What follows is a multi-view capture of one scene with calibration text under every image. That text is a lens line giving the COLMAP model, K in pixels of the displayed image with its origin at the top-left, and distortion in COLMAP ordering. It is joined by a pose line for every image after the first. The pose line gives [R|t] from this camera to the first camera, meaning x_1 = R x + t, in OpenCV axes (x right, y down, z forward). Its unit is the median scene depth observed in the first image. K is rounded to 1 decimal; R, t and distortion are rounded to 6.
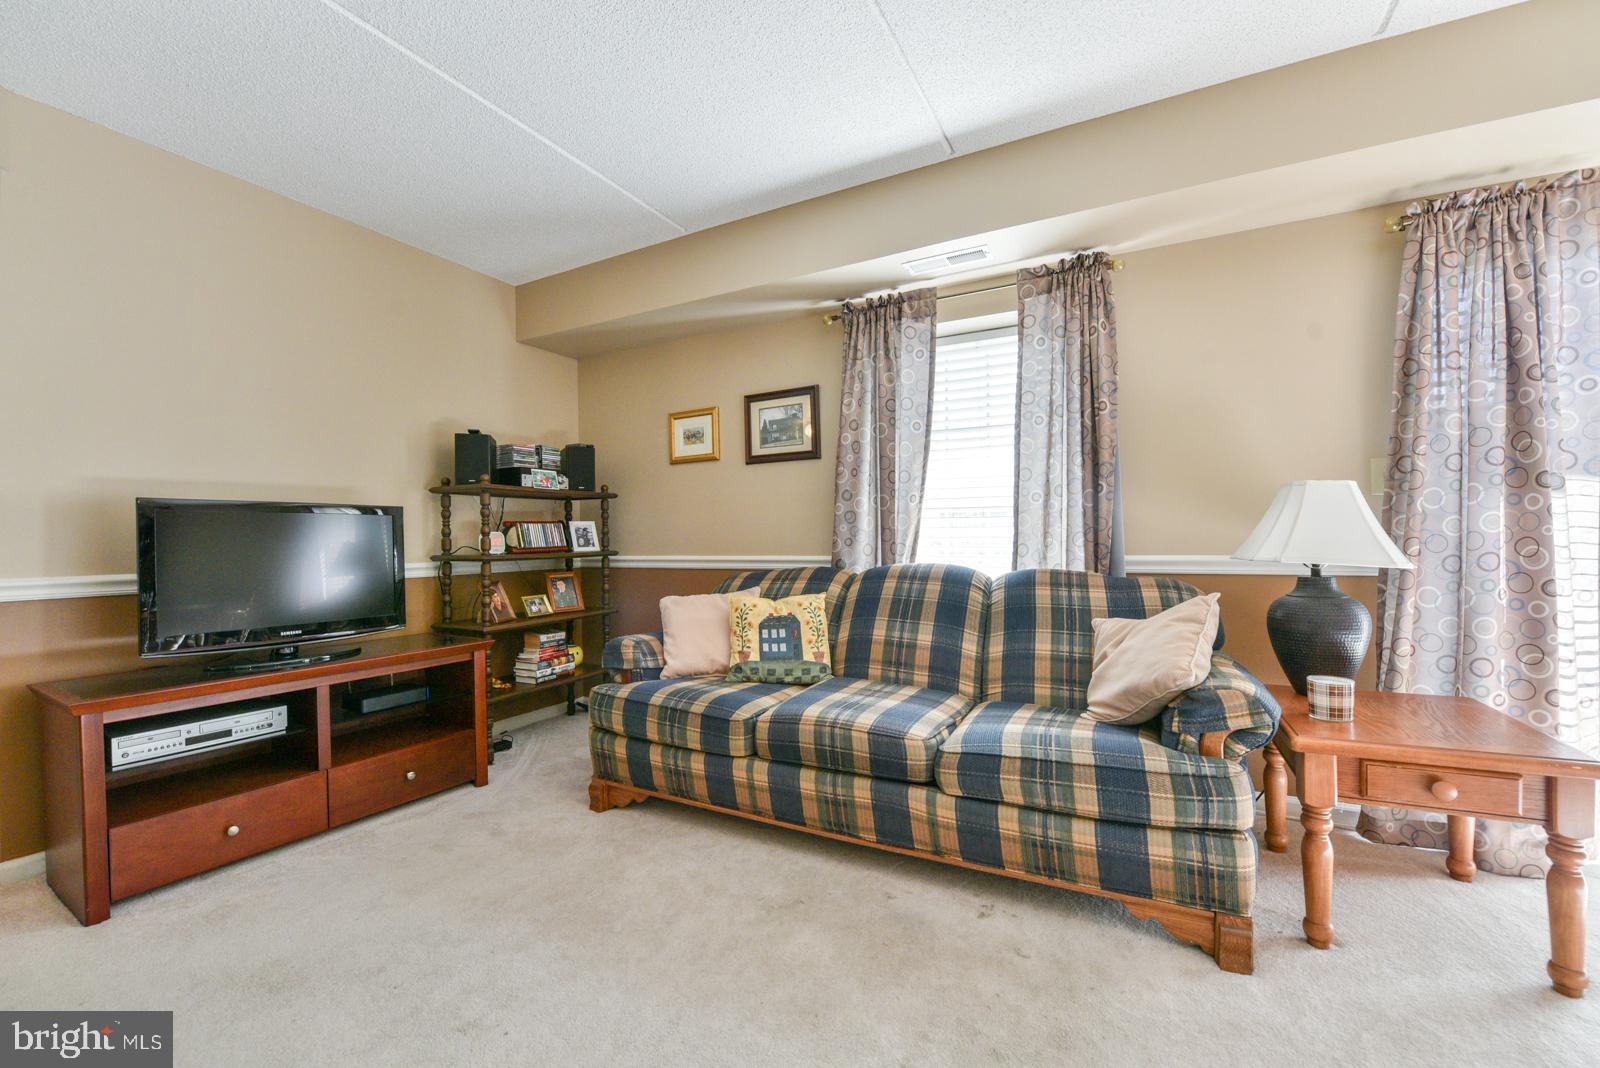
lens RADIAL K [[633.3, 0, 811.1], [0, 633.3, 540.3], [0, 0, 1]] dist [-0.020511, -0.000113]
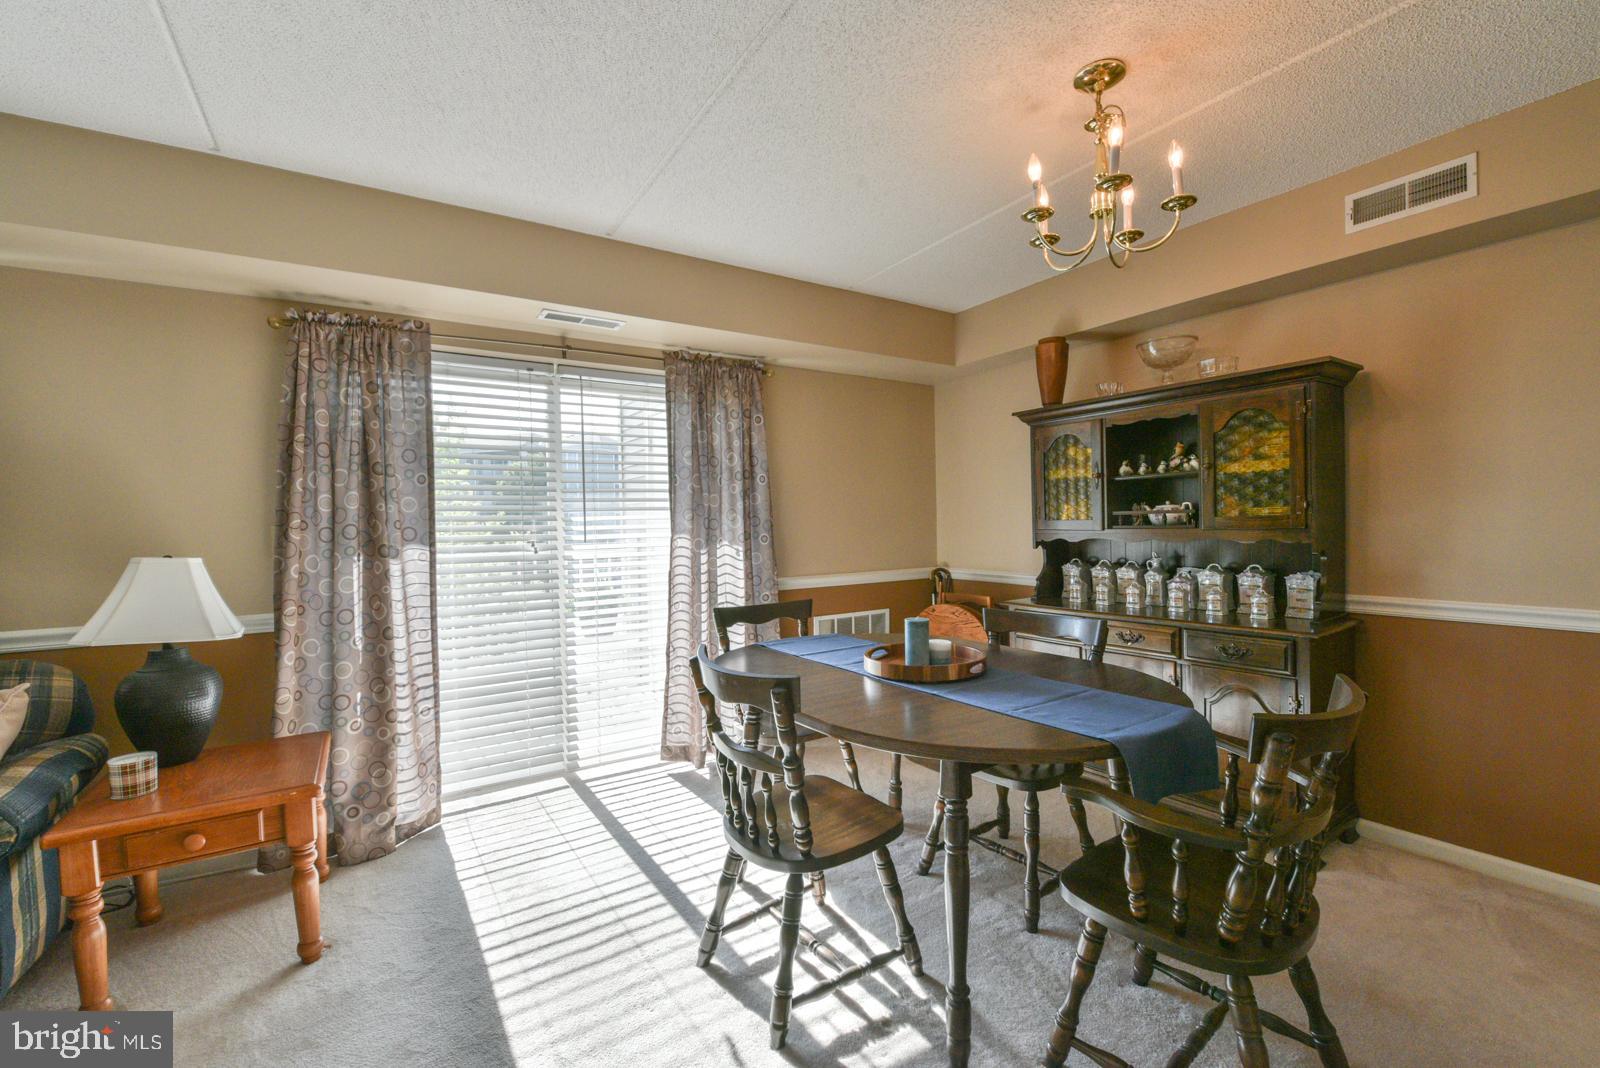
lens RADIAL K [[673.0, 0, 805.0], [0, 673.0, 538.3], [0, 0, 1]] dist [-0.002763, -0.006913]
pose [[0.484119, -0.015815, 0.874859, 0.284853], [0.013974, 0.999849, 0.010341, -0.097670], [-0.874890, 0.007219, 0.484267, -0.367710]]
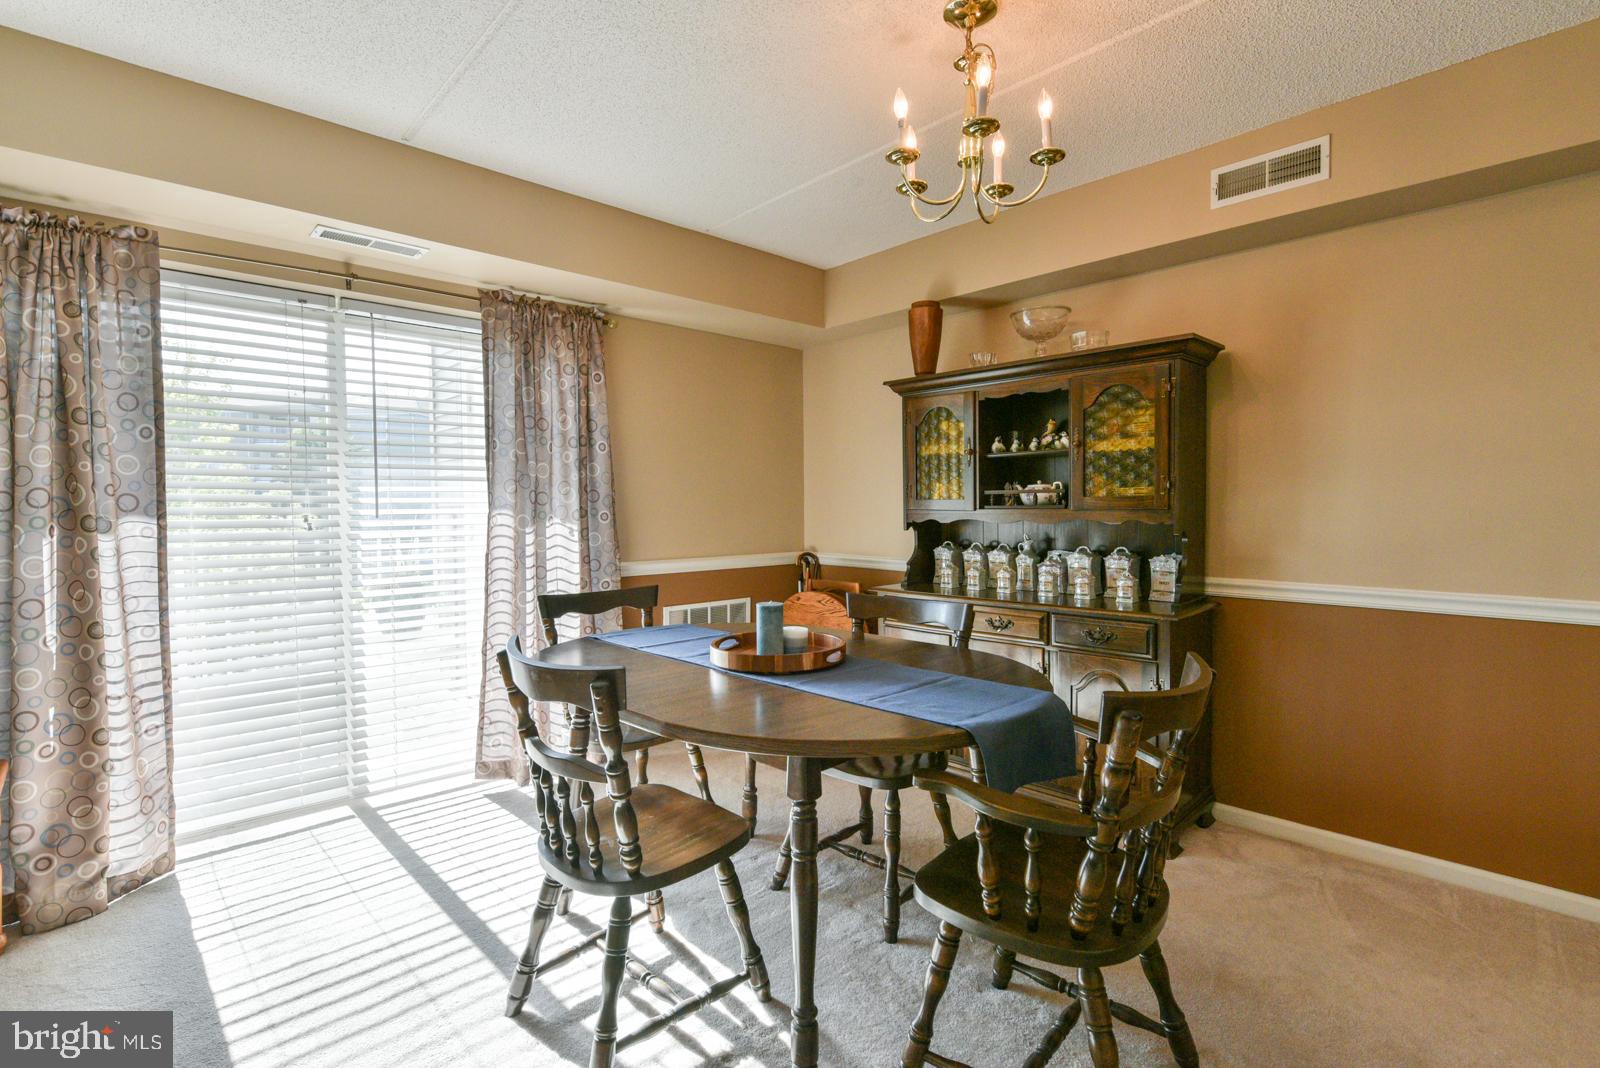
lens RADIAL K [[754.1, 0, 800.0], [0, 754.1, 534.0], [0, 0, 1]] dist [0.001984, -0.005646]
pose [[0.324063, -0.024126, 0.945728, 0.306322], [0.002589, 0.999694, 0.024615, -0.083378], [-0.946032, -0.005528, 0.324026, -0.386082]]
